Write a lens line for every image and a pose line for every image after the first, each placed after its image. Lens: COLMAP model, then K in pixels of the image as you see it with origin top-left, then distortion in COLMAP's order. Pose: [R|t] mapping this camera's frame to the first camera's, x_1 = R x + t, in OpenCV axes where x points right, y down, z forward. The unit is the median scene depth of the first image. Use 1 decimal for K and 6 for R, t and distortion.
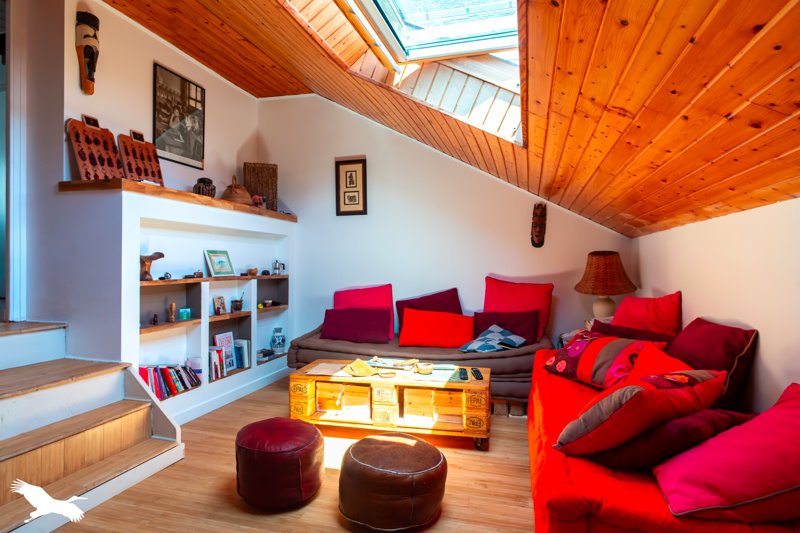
lens RADIAL K [[453.8, 0, 399.5], [0, 453.8, 264.9], [0, 0, 1]] dist [-0.014345, 0.008292]
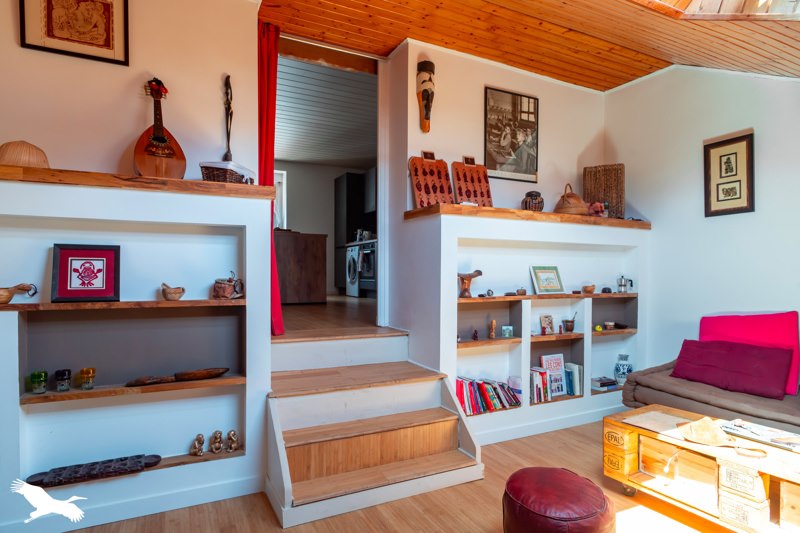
lens RADIAL K [[453.8, 0, 395.9], [0, 453.8, 281.7], [0, 0, 1]] dist [-0.014345, 0.008292]
pose [[0.677237, 0.009437, -0.735704, 0.091626], [-0.000231, 0.999920, 0.012614, -0.013500], [0.735765, -0.008373, 0.677186, 0.145993]]
